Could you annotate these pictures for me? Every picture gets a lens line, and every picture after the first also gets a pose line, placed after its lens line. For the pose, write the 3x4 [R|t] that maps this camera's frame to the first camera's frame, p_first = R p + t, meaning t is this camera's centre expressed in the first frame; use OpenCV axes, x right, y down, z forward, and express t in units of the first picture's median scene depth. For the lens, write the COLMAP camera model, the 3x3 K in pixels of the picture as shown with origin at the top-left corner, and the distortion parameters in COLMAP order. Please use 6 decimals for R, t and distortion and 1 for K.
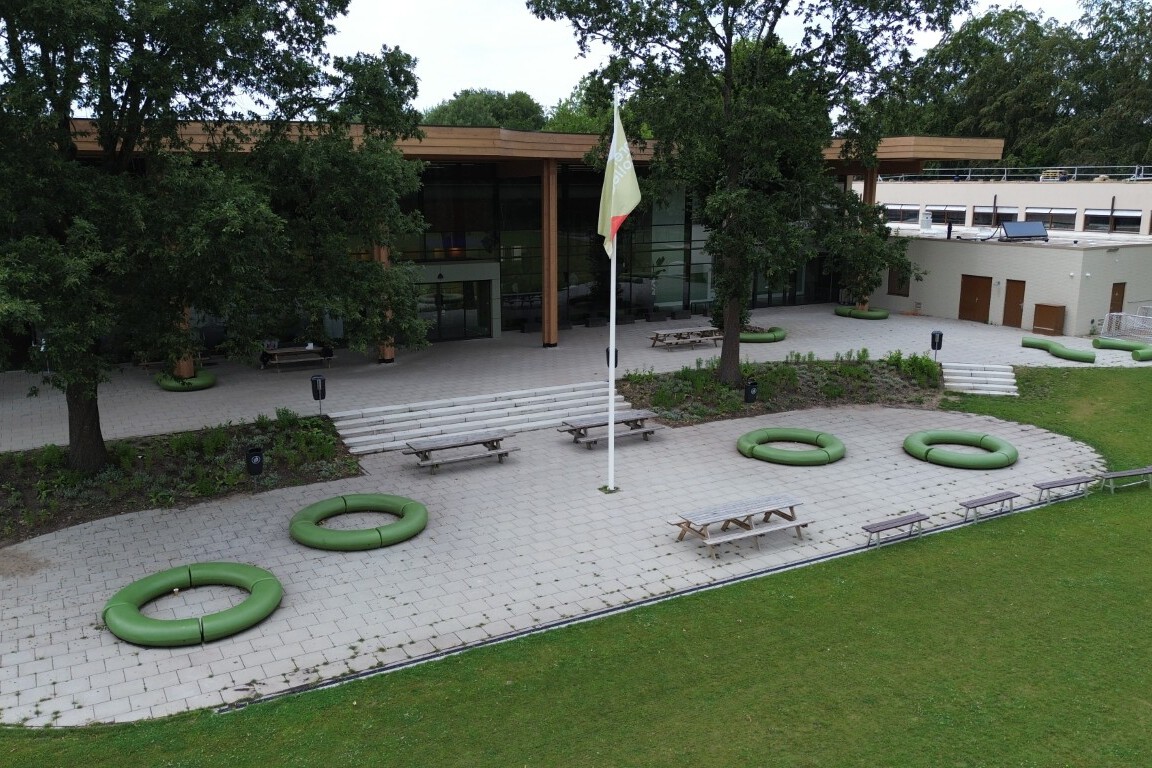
lens RADIAL K [[955.9, 0, 578.1], [0, 955.9, 383.0], [0, 0, 1]] dist [0.017329, -0.005136]
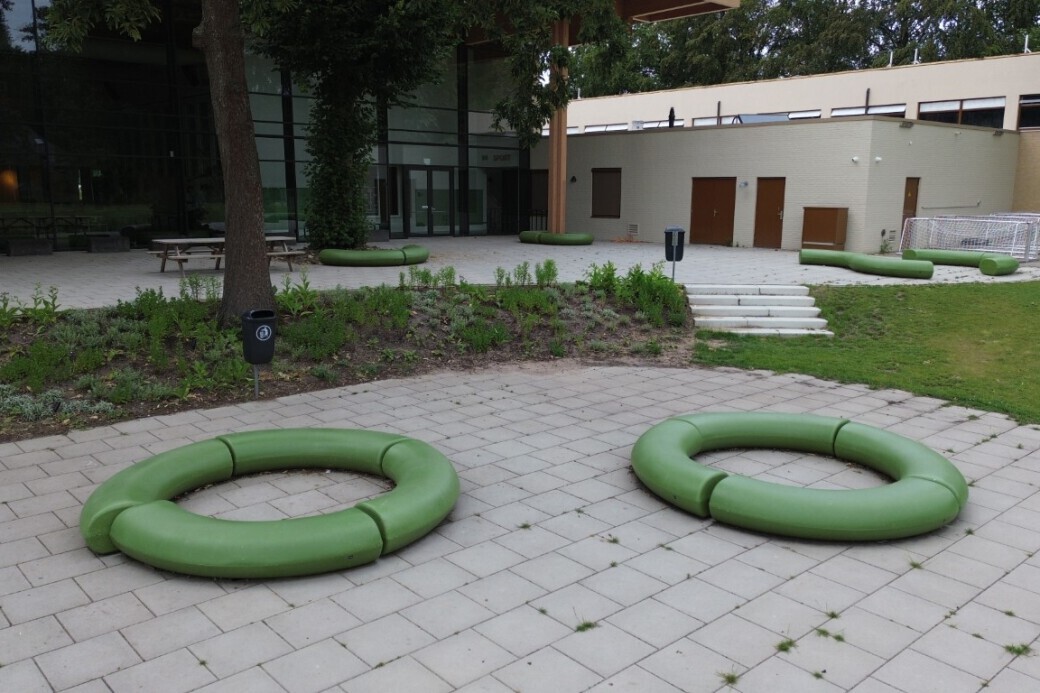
lens RADIAL K [[862.9, 0, 518.9], [0, 862.9, 347.2], [0, 0, 1]] dist [0.017329, -0.005136]
pose [[0.976010, -0.030027, 0.215646, 0.189366], [0.035067, 0.999193, -0.019584, 0.022677], [-0.214884, 0.026676, 0.976275, 0.569391]]
